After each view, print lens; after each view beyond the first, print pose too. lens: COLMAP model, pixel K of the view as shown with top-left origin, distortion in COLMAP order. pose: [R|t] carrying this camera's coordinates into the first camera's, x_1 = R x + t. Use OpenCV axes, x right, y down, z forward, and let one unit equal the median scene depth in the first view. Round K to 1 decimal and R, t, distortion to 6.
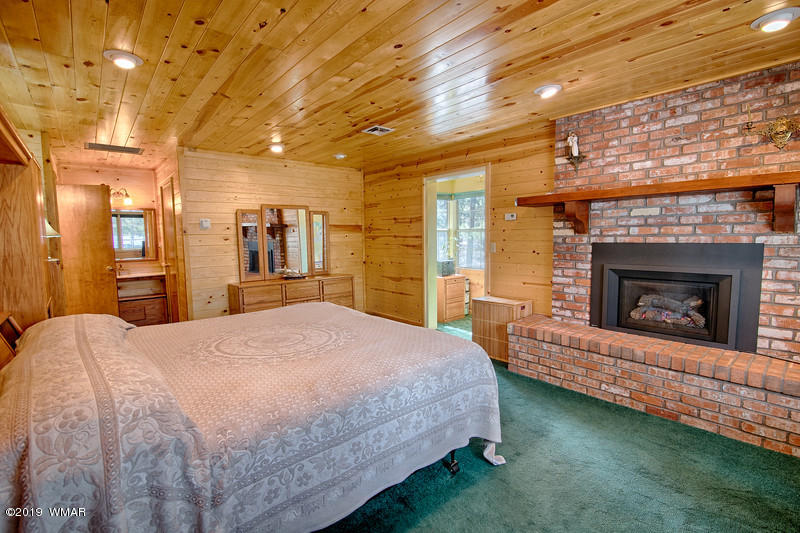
lens RADIAL K [[367.0, 0, 400.0], [0, 367.0, 266.5], [0, 0, 1]] dist [-0.012864, -0.000087]
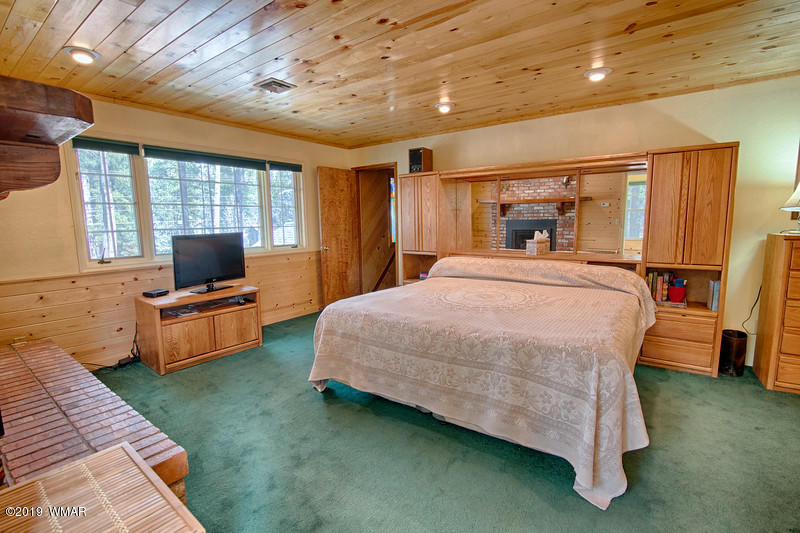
lens RADIAL K [[367.0, 0, 400.0], [0, 367.0, 266.5], [0, 0, 1]] dist [-0.012864, -0.000087]
pose [[-0.974823, 0.054369, -0.216250, 0.197610], [0.007970, 0.977694, 0.209883, -0.153559], [0.222838, 0.202875, -0.953512, 1.867295]]
